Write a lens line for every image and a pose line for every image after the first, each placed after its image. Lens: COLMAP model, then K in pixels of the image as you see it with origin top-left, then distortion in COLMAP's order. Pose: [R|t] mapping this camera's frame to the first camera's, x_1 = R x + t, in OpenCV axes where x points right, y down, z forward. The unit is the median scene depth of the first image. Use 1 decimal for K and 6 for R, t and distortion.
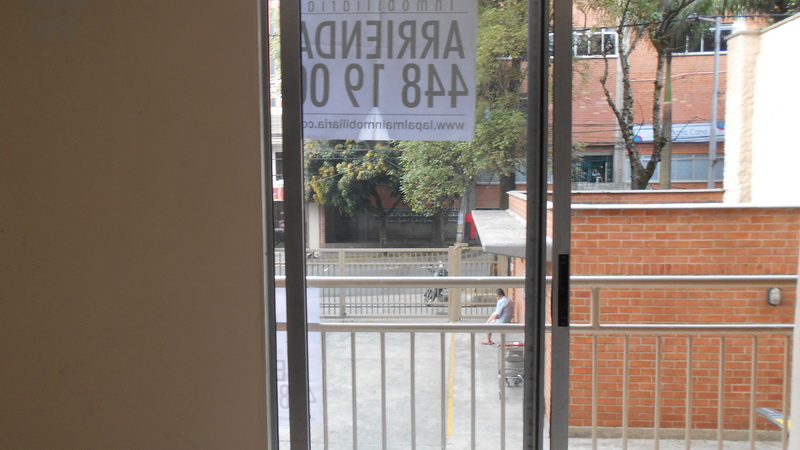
lens RADIAL K [[632.8, 0, 400.0], [0, 632.8, 225.0], [0, 0, 1]] dist [-0.002762, -0.000404]
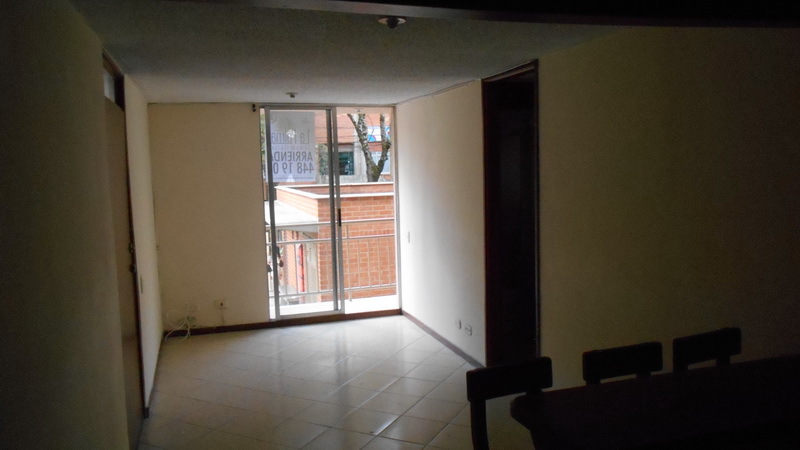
lens RADIAL K [[632.8, 0, 400.0], [0, 632.8, 225.0], [0, 0, 1]] dist [-0.002762, -0.000404]
pose [[0.922976, -0.056586, 0.380674, -0.157424], [0.051575, 0.998396, 0.023361, 0.012600], [-0.381385, -0.001929, 0.924414, -0.489782]]
